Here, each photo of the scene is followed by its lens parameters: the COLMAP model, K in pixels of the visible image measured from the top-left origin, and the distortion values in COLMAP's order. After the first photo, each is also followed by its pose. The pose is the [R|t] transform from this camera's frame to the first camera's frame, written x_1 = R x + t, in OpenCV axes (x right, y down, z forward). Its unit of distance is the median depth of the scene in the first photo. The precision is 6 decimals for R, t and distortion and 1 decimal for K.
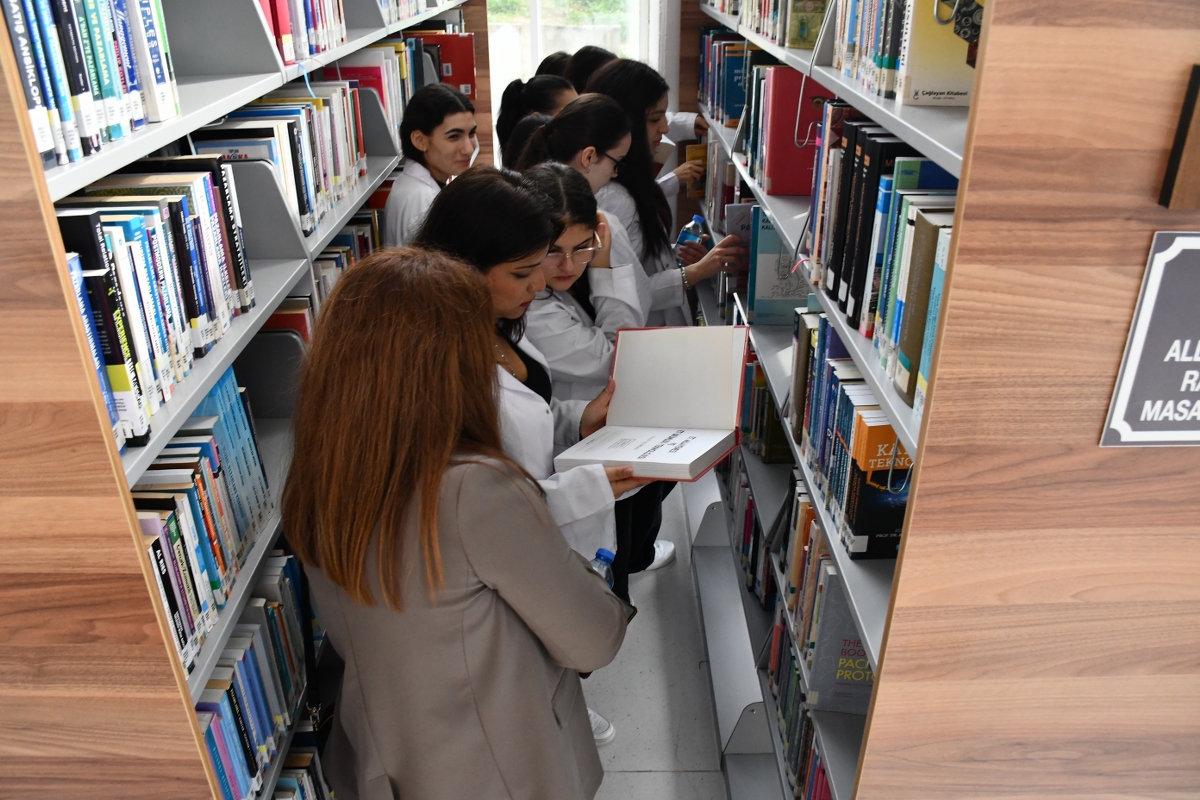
lens RADIAL K [[918.7, 0, 600.0], [0, 918.7, 400.0], [0, 0, 1]] dist [-0.153786, 0.105844]
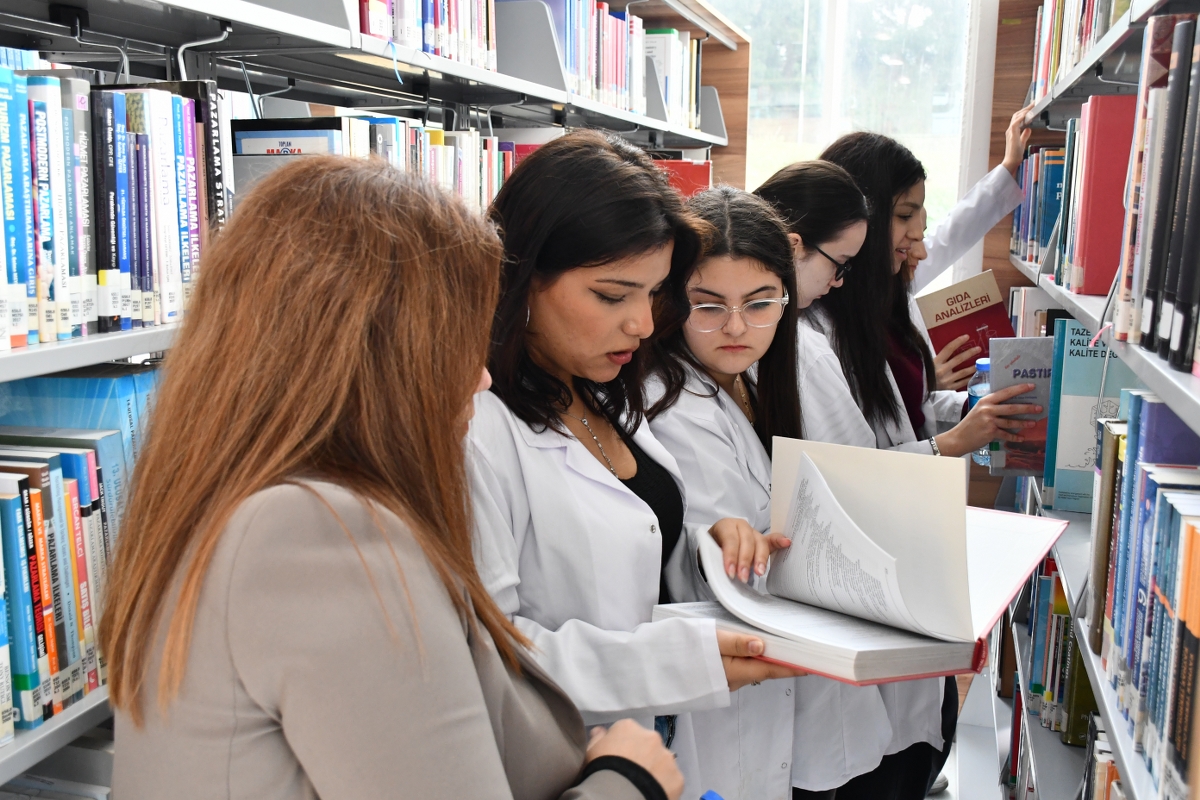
lens RADIAL K [[1145.7, 0, 597.8], [0, 1145.7, 401.9], [0, 0, 1]] dist [-0.107711, 0.262286]
pose [[0.957016, 0.067120, -0.282161, 0.132955], [-0.144853, 0.953446, -0.264498, 0.154335], [0.251271, 0.294001, 0.922186, 0.290172]]
